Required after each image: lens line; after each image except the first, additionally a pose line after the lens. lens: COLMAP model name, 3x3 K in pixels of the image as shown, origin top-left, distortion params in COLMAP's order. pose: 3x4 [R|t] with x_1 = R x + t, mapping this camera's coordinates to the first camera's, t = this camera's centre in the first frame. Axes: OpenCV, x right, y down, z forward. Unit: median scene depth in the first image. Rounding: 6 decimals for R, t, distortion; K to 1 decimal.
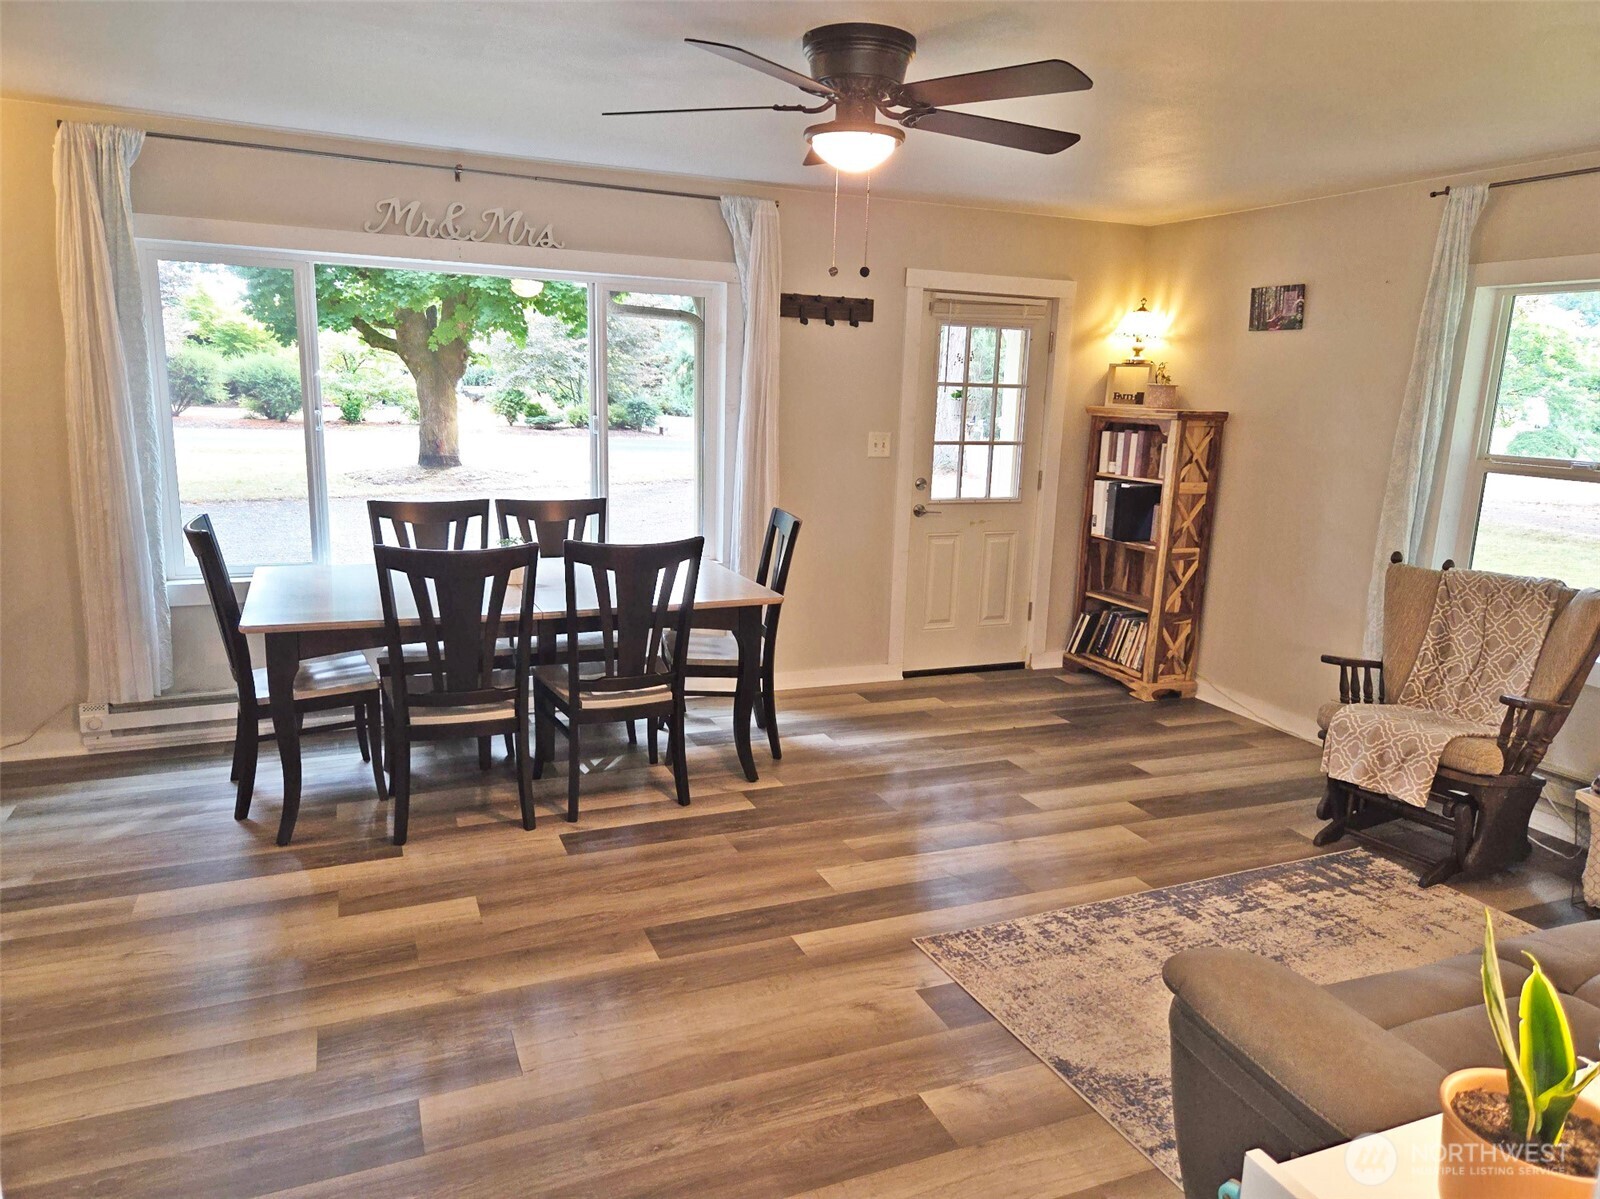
lens RADIAL K [[1069.7, 0, 802.1], [0, 1069.7, 591.6], [0, 0, 1]] dist [0.061293, -0.011042]
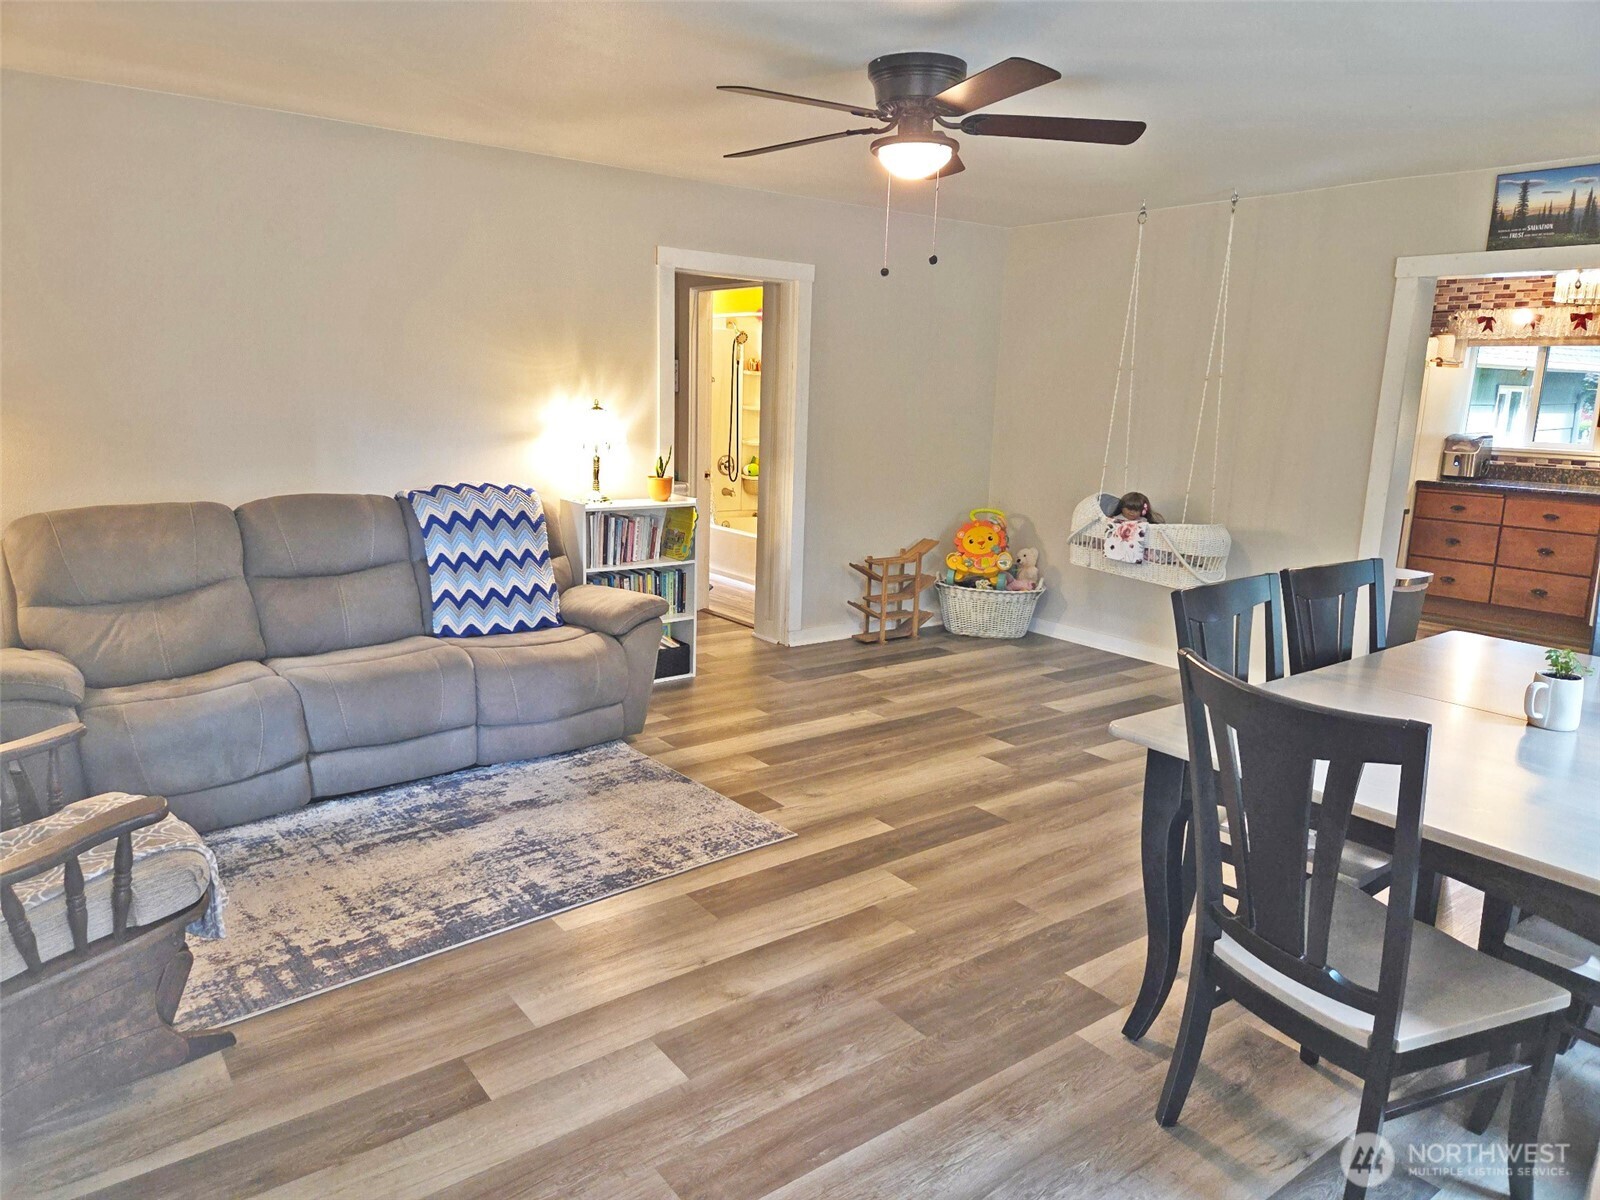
lens RADIAL K [[1069.7, 0, 795.3], [0, 1069.7, 601.2], [0, 0, 1]] dist [0.061293, -0.011042]
pose [[-0.967892, -0.012818, -0.251041, 0.353675], [-0.108630, 0.921956, 0.371749, -0.306863], [0.226683, 0.387083, -0.893746, 1.713401]]
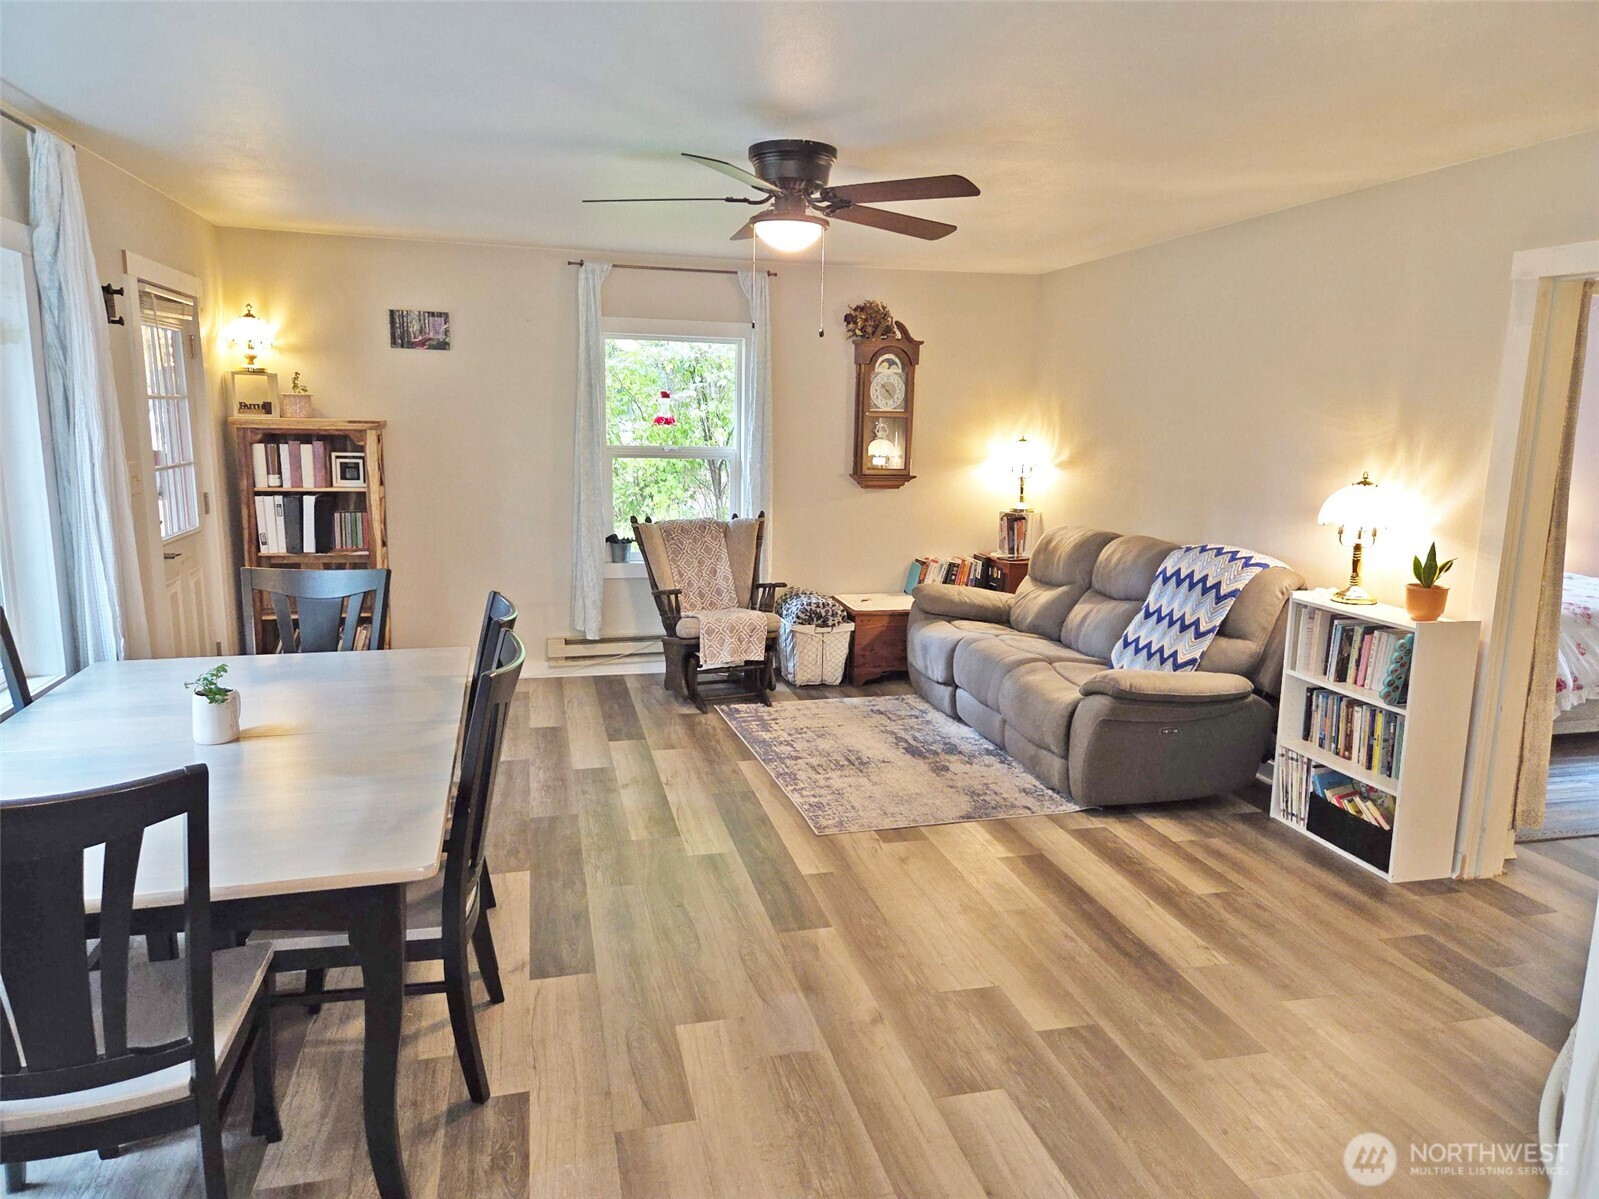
lens RADIAL K [[1069.0, 0, 788.8], [0, 1069.0, 595.9], [0, 0, 1]] dist [0.061293, -0.011042]
pose [[0.164034, -0.203736, 0.965186, -0.982099], [0.177808, 0.968520, 0.174221, -0.173856], [-0.970298, 0.143039, 0.195096, 0.644961]]
